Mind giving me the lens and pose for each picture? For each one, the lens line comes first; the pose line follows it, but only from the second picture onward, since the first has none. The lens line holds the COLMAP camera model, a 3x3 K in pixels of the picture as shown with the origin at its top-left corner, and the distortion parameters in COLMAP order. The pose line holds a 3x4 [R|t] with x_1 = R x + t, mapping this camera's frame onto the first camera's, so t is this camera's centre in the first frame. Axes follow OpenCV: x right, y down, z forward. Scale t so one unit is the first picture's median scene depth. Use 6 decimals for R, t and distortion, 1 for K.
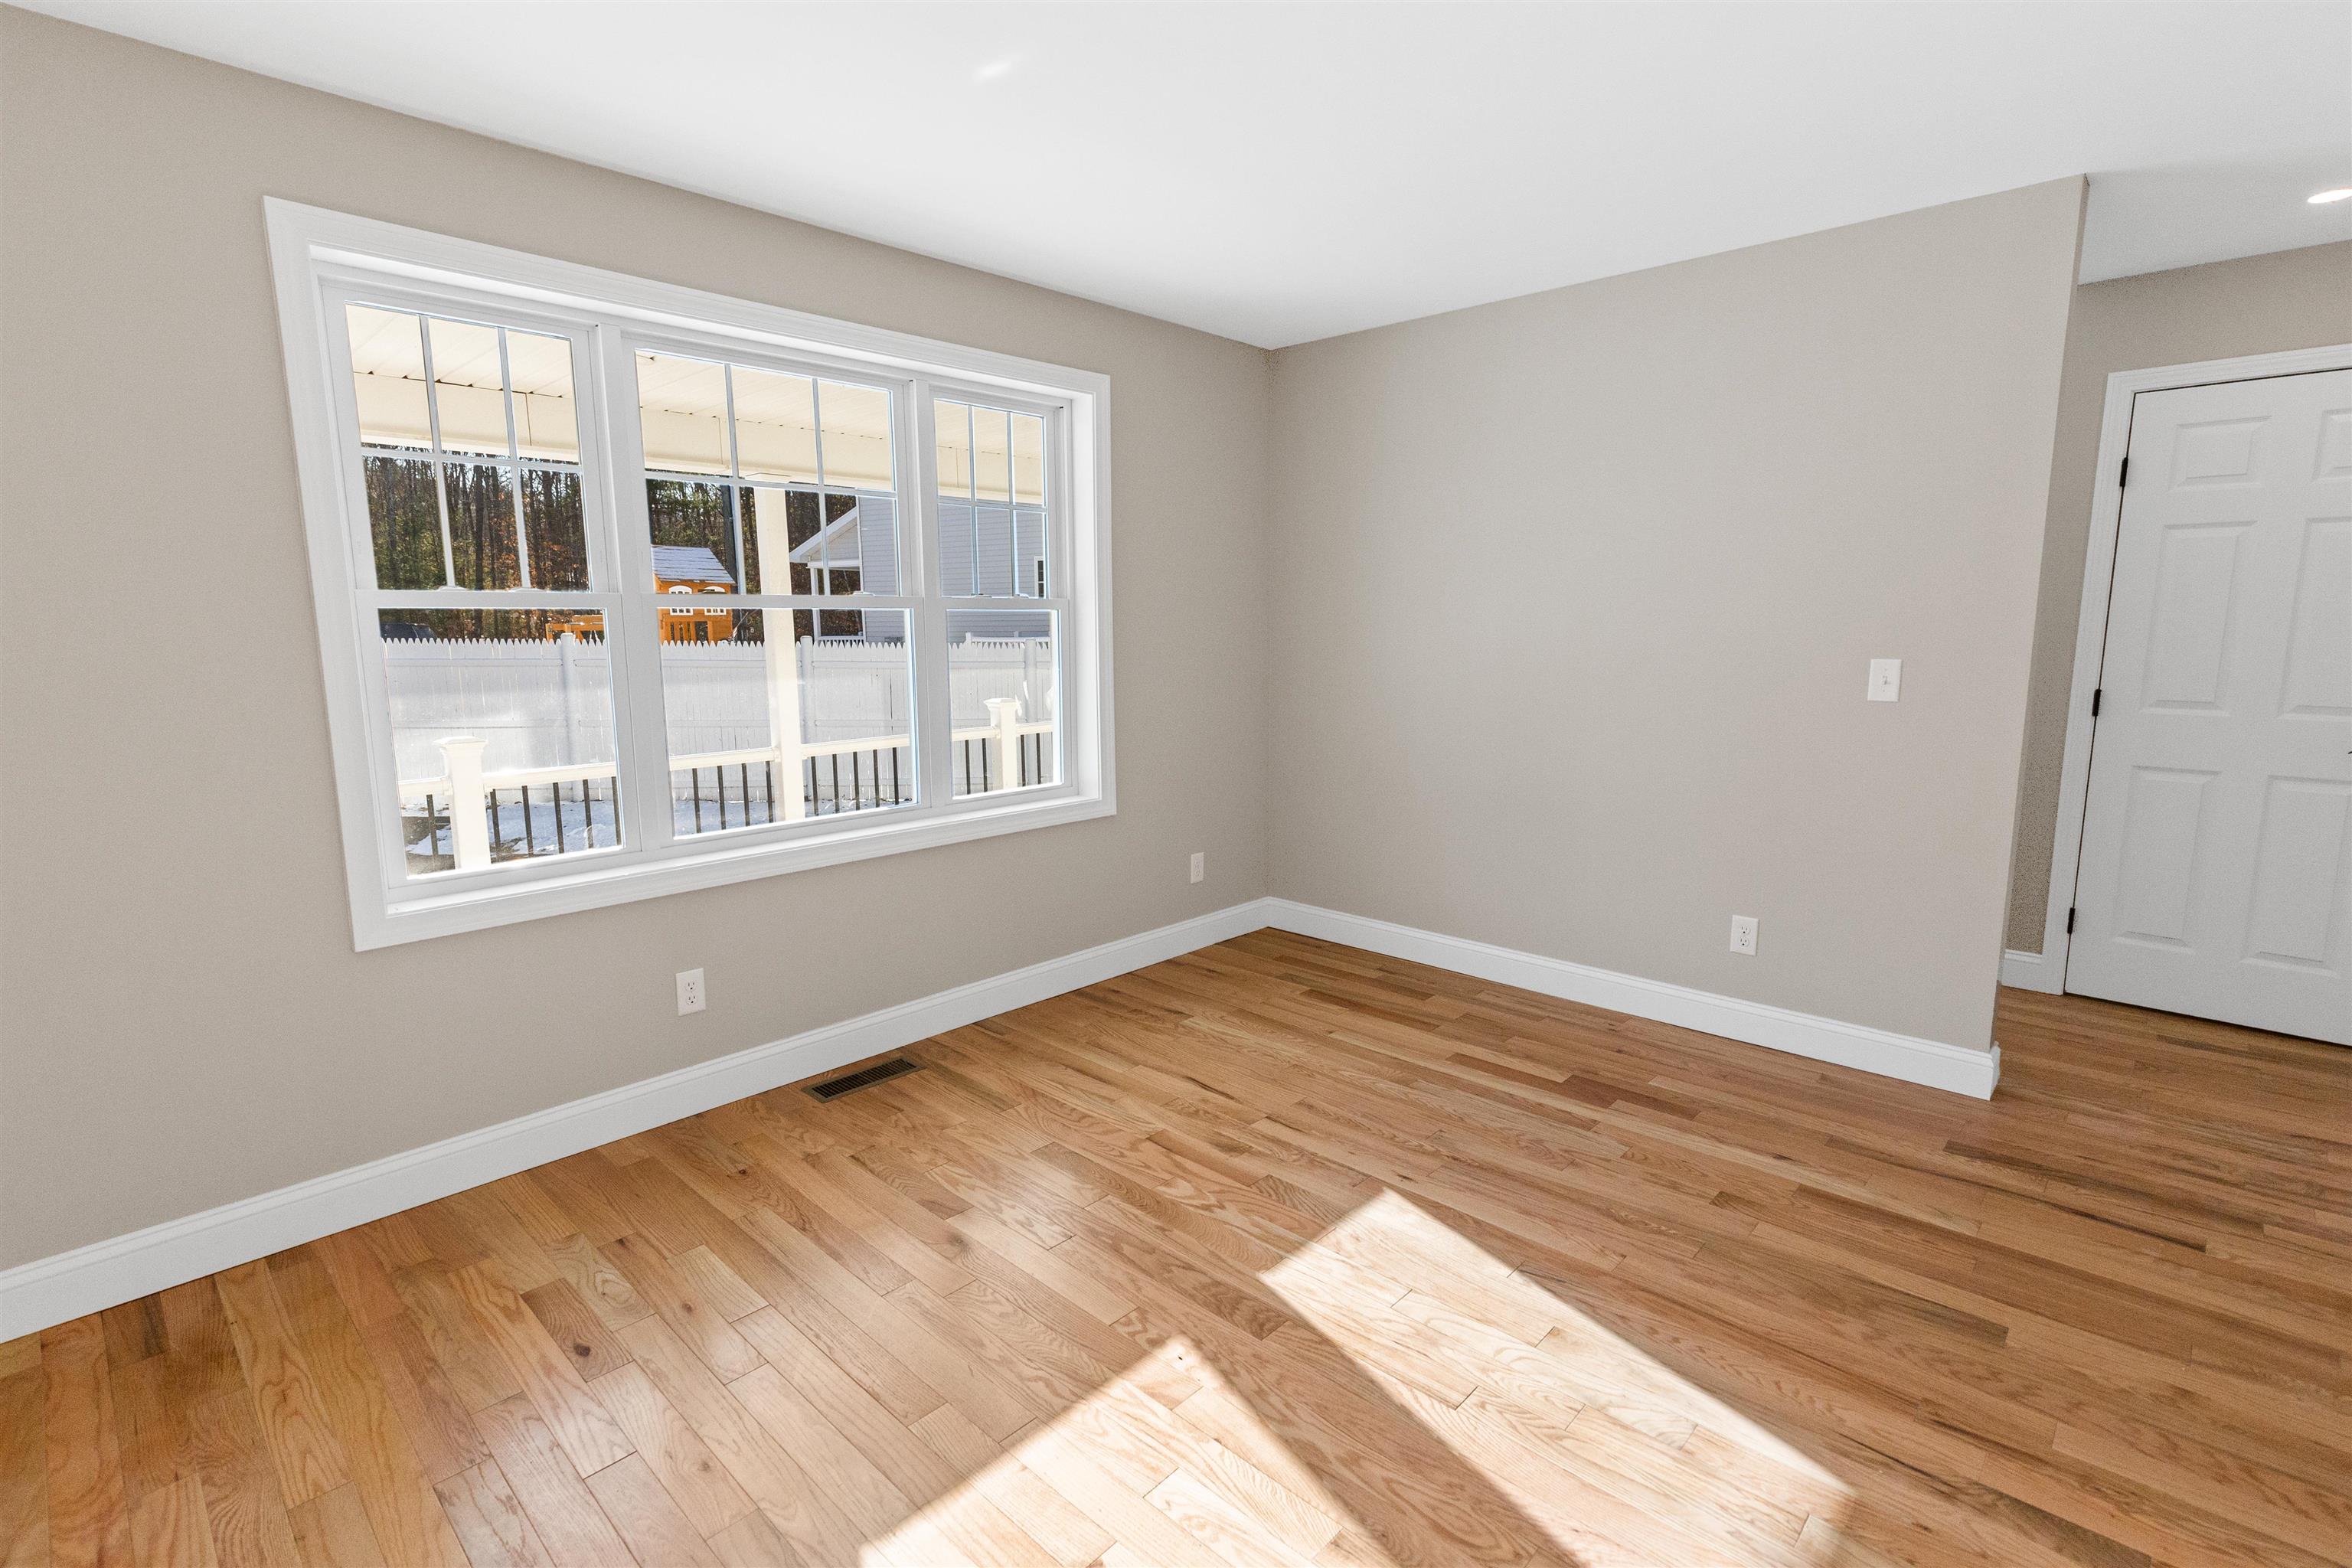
lens RADIAL K [[1079.8, 0, 1168.0], [0, 1079.8, 781.5], [0, 0, 1]] dist [0.008776, -0.001789]
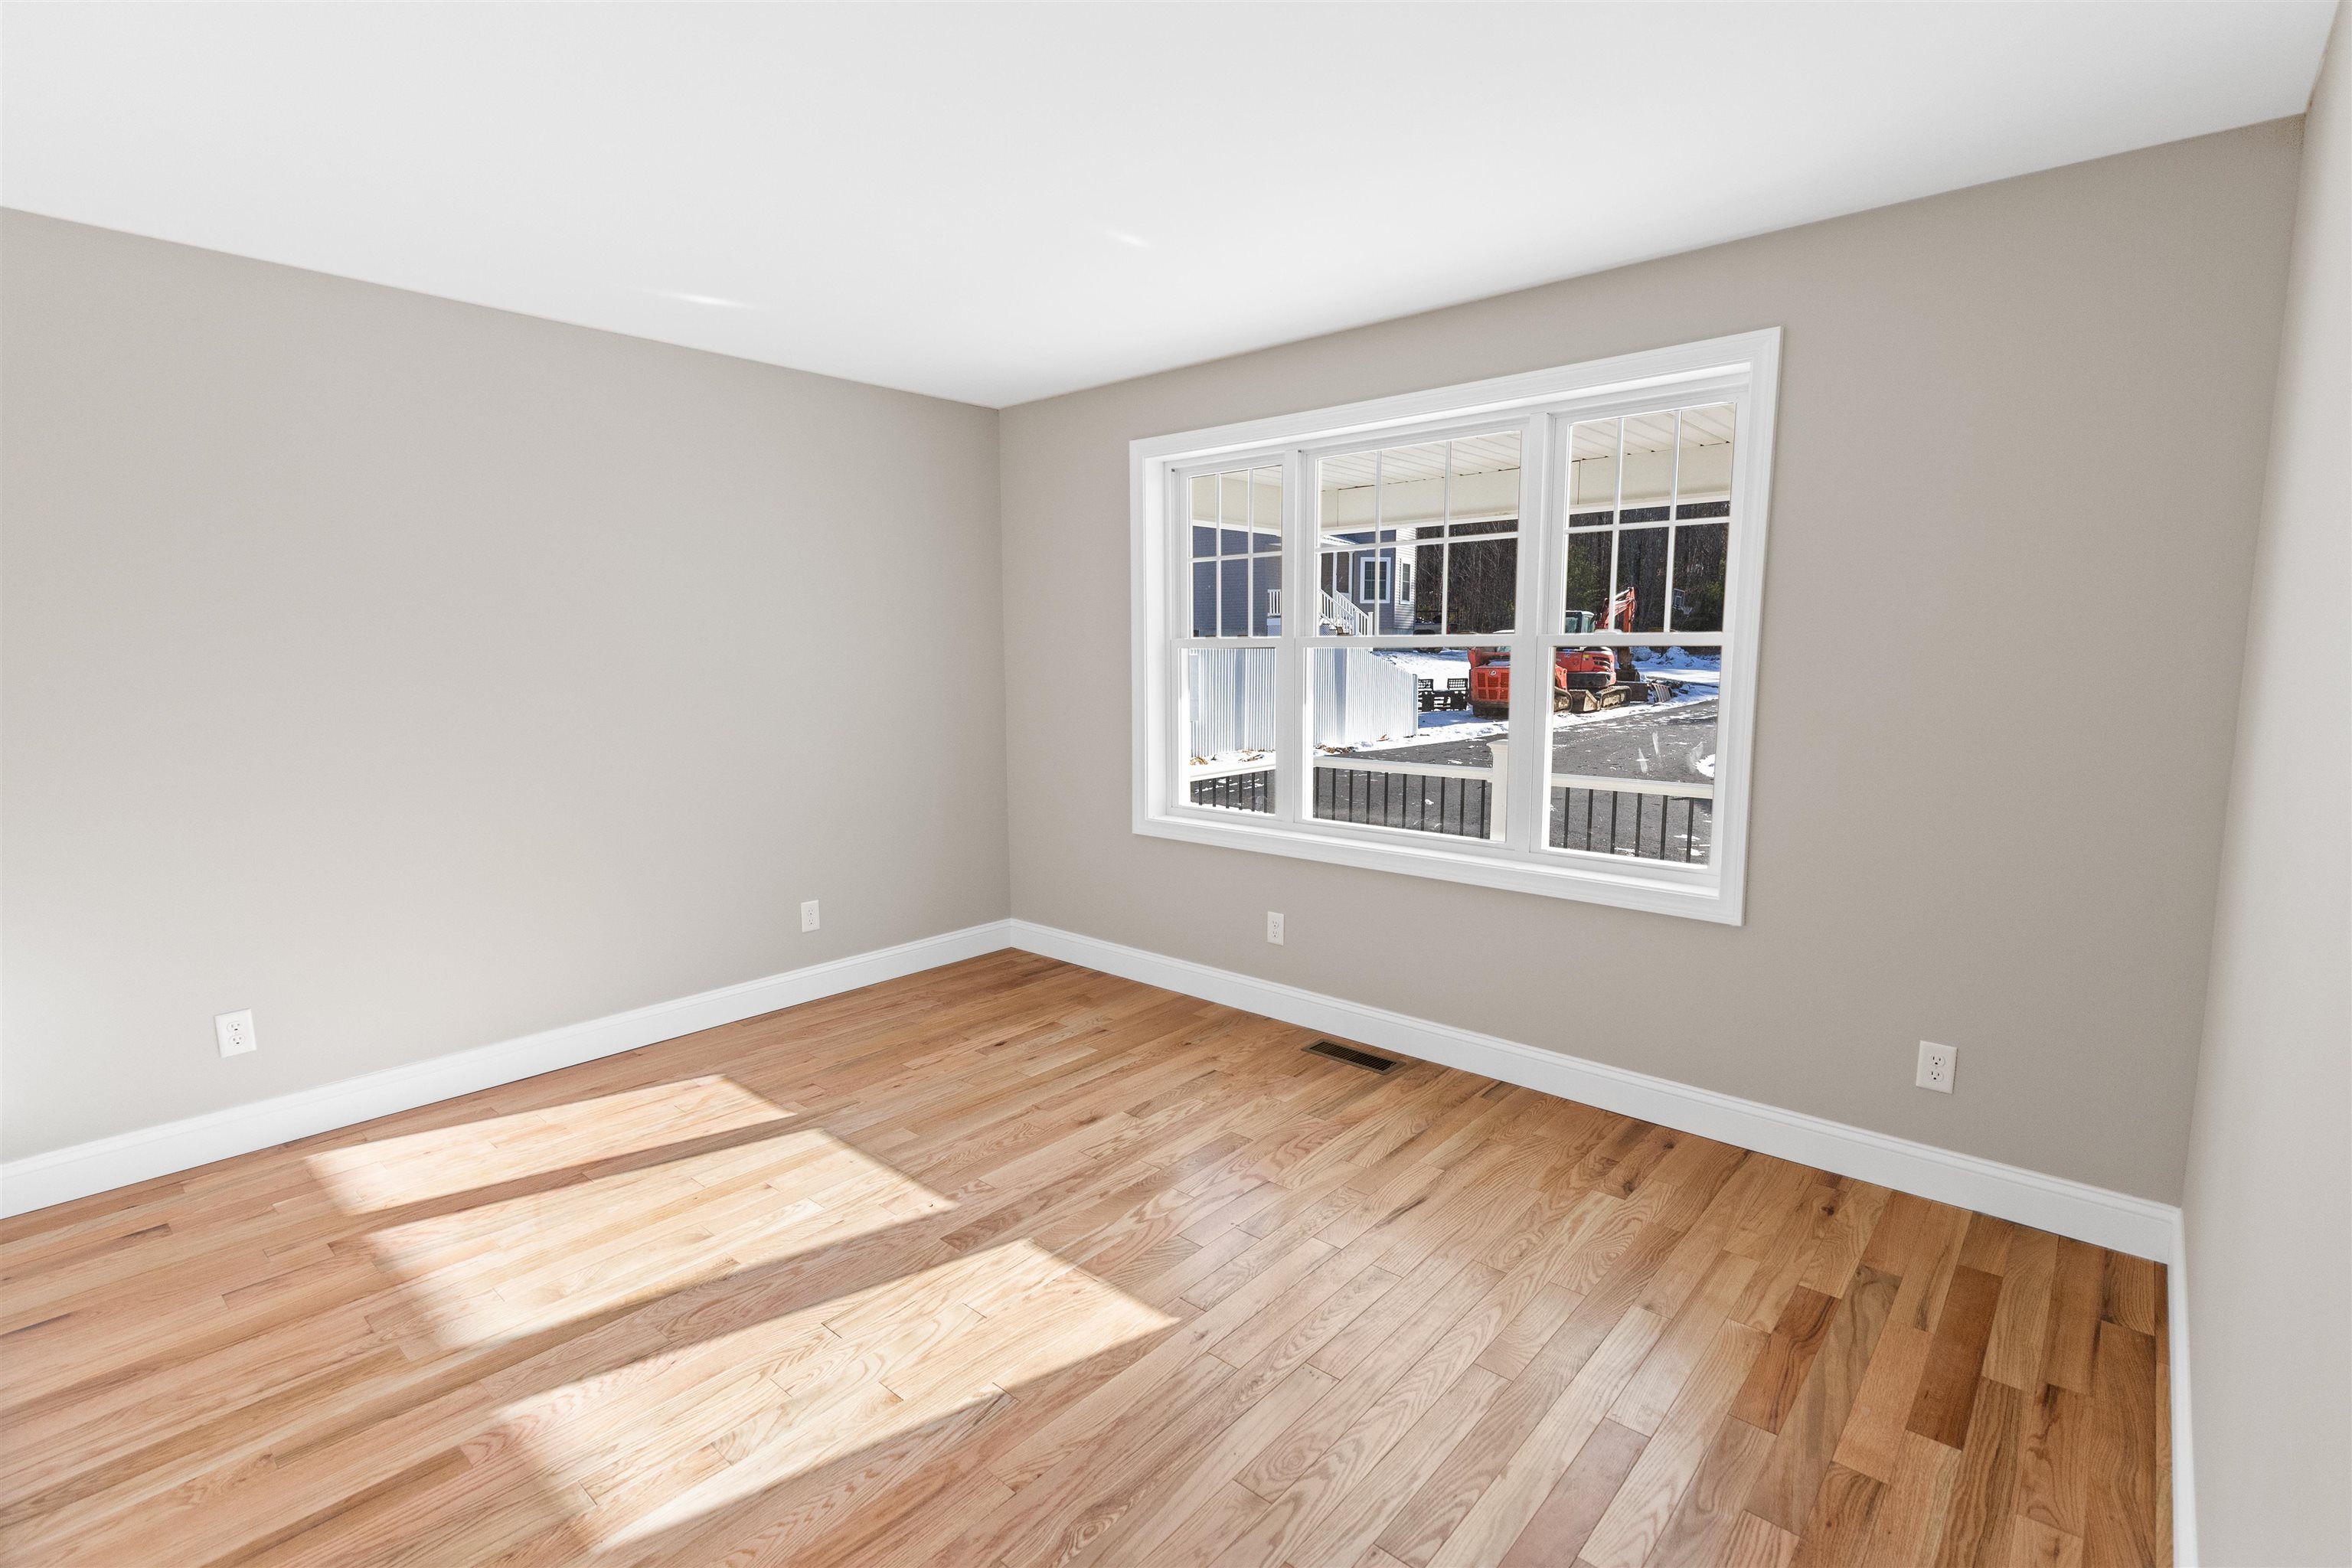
lens RADIAL K [[1079.8, 0, 1190.8], [0, 1079.8, 783.5], [0, 0, 1]] dist [0.008776, -0.001789]
pose [[0.061501, 0.134714, -0.988974, 0.935862], [-0.144962, 0.981549, 0.124688, -0.148223], [0.987524, 0.135695, 0.079894, 0.818546]]
